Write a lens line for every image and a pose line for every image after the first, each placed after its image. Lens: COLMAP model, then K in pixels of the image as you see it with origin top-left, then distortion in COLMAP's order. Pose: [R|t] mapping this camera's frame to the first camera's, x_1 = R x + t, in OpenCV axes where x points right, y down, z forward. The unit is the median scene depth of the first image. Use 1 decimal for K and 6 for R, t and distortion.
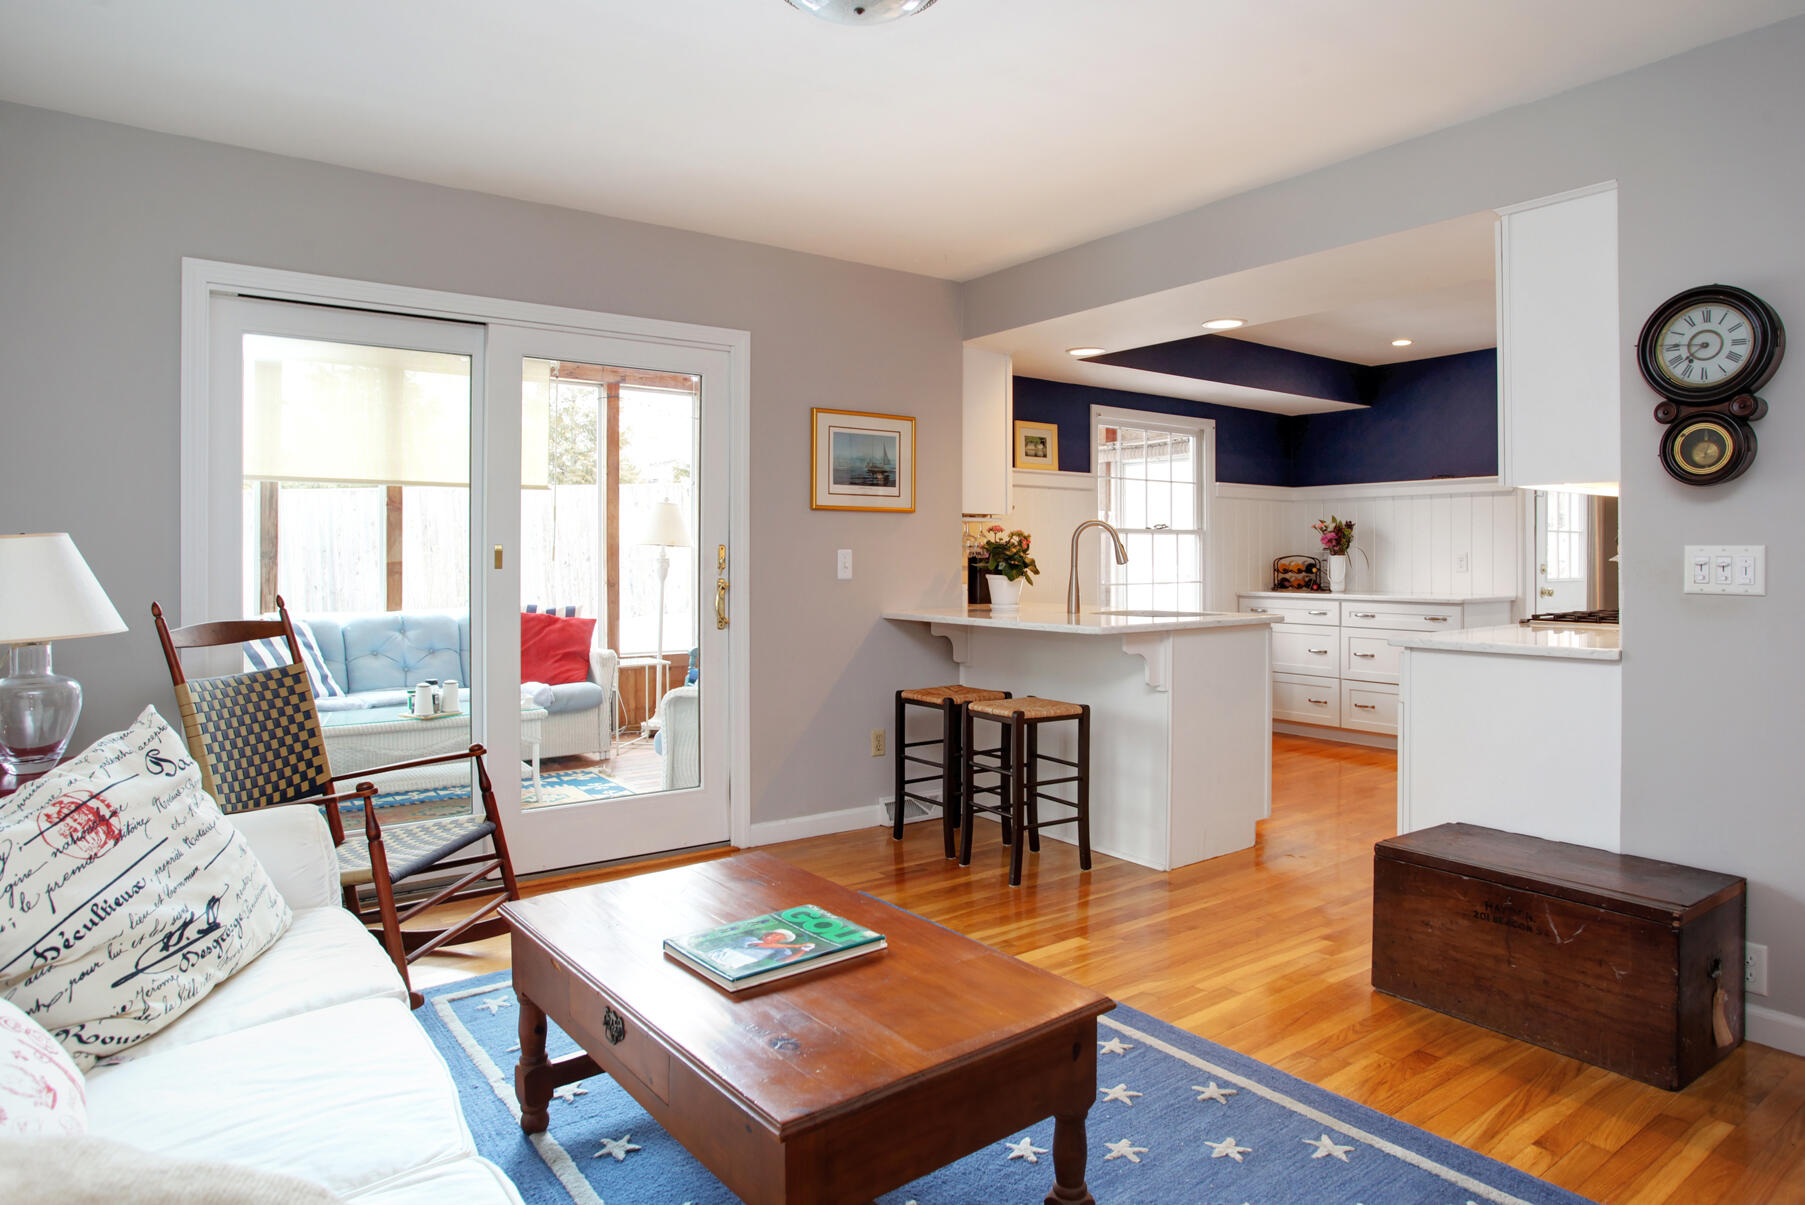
lens RADIAL K [[1049.4, 0, 960.7], [0, 1049.4, 549.3], [0, 0, 1]] dist [-0.041135, 0.004161]
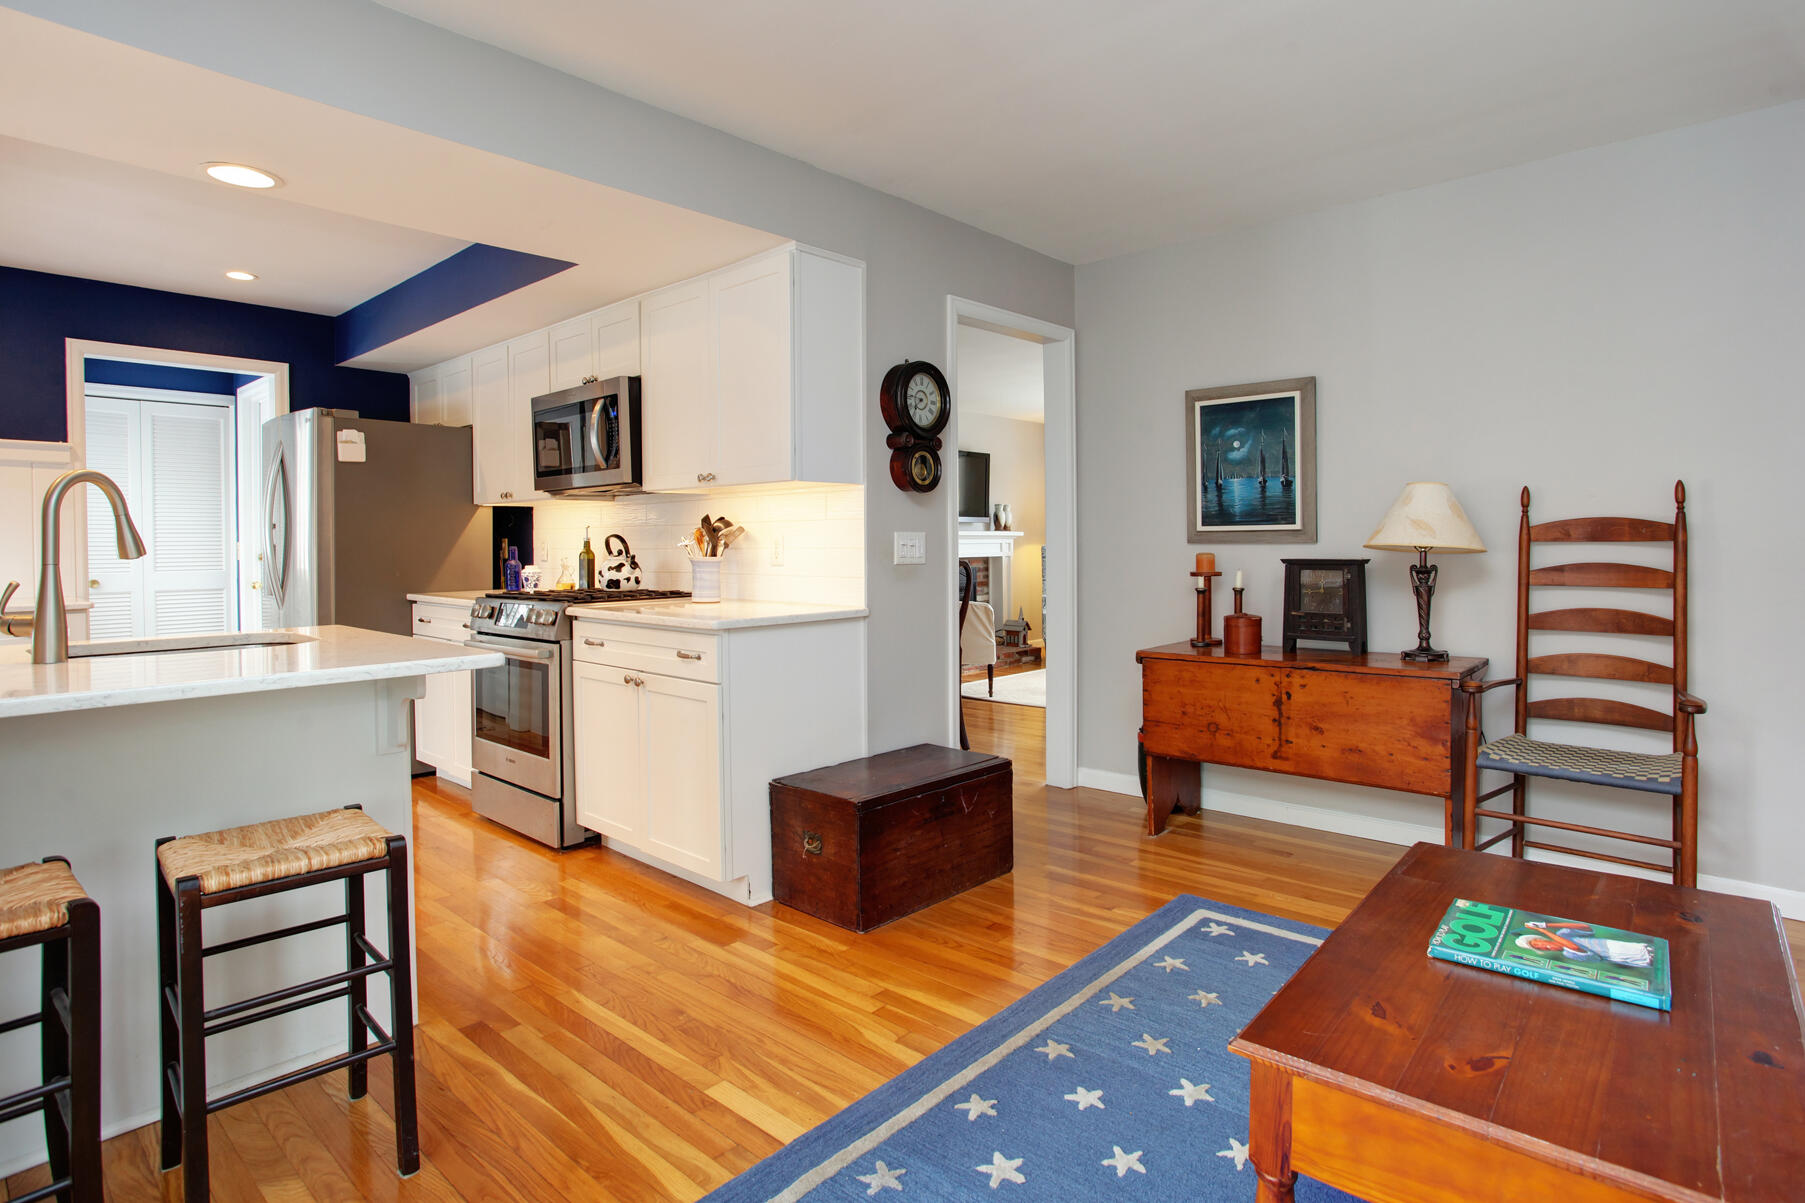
lens RADIAL K [[955.9, 0, 899.7], [0, 955.9, 560.9], [0, 0, 1]] dist [-0.024861, 0.007241]
pose [[-0.156525, -0.014828, 0.987563, -0.257747], [0.001341, 0.999883, 0.015226, 0.006725], [-0.987673, 0.003707, -0.156487, 0.482076]]
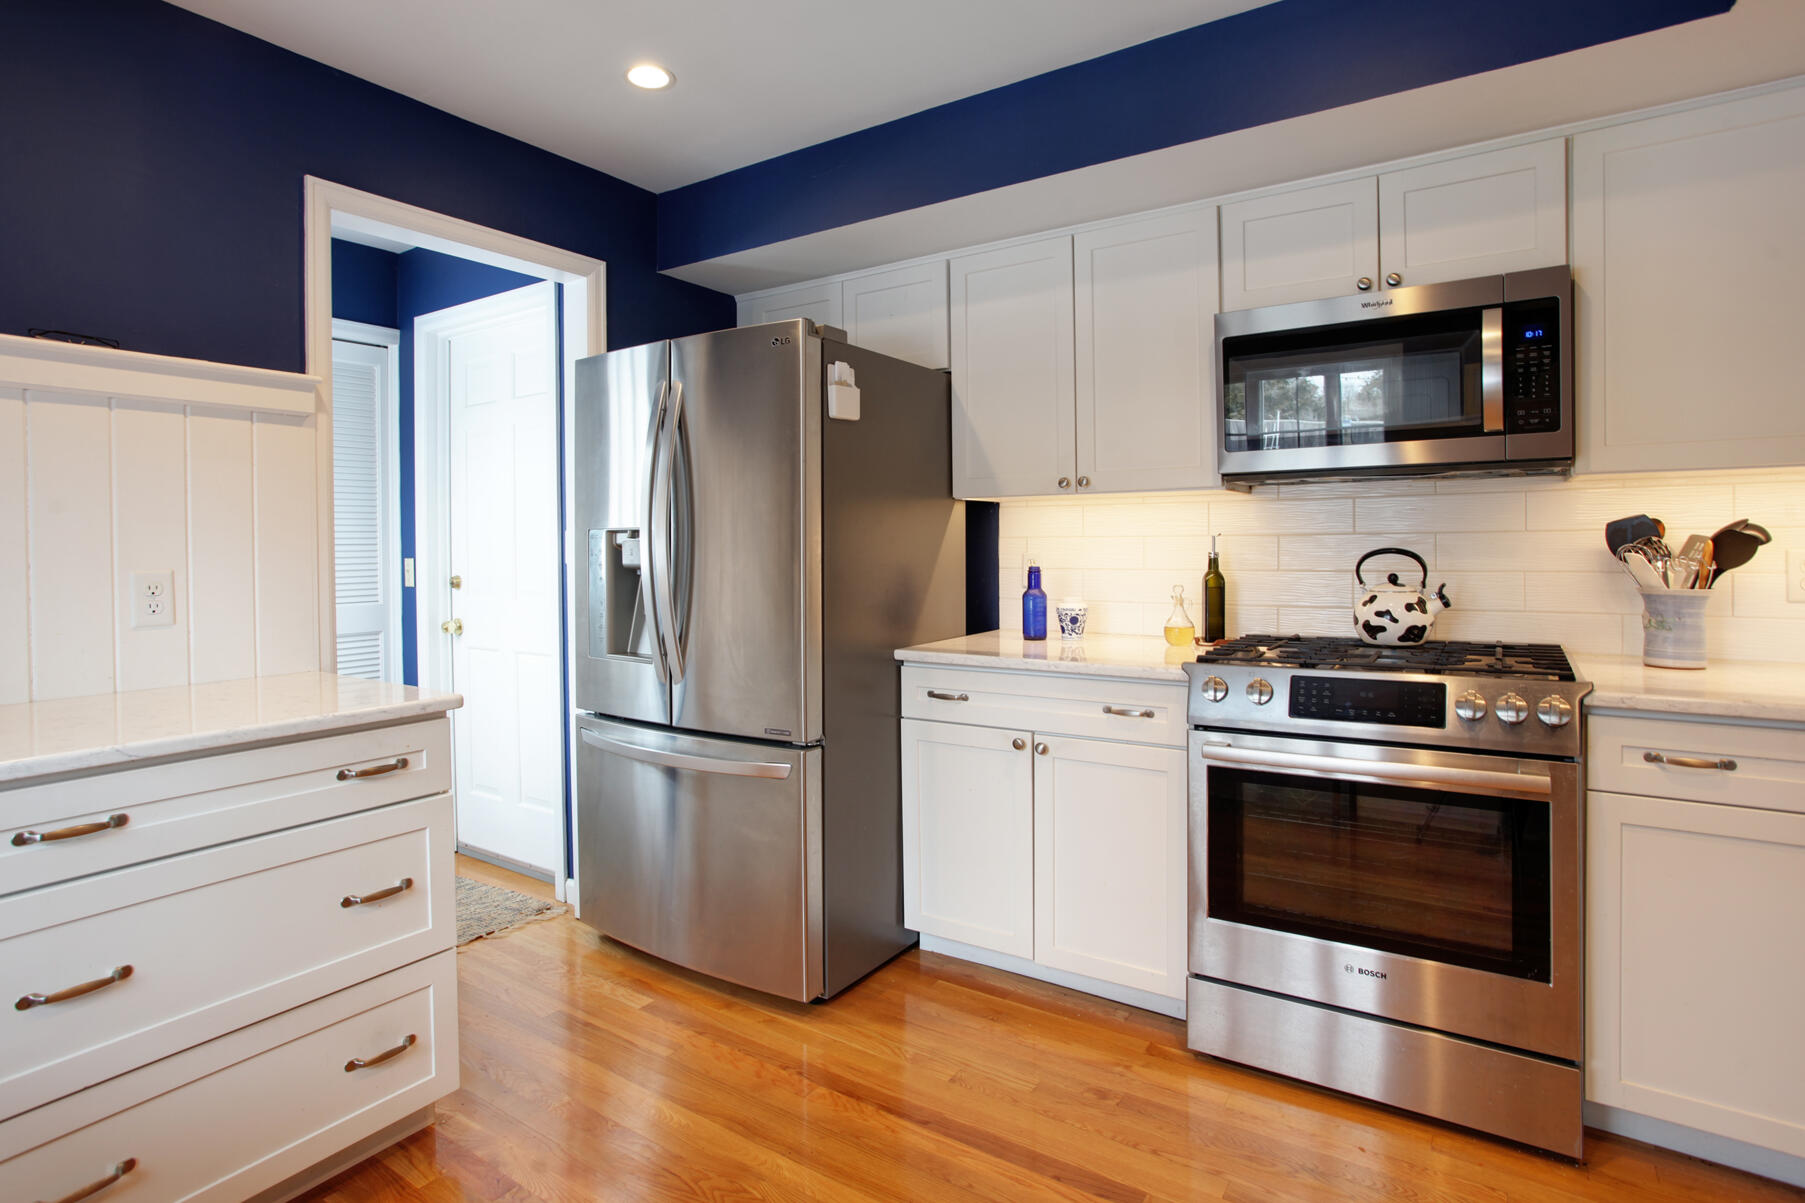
lens RADIAL K [[955.9, 0, 874.2], [0, 955.9, 557.9], [0, 0, 1]] dist [-0.024861, 0.007241]
pose [[-0.296315, -0.007267, 0.955063, 0.108892], [0.005505, 0.999941, 0.009317, -0.002479], [-0.955074, 0.008018, -0.296258, 0.876991]]
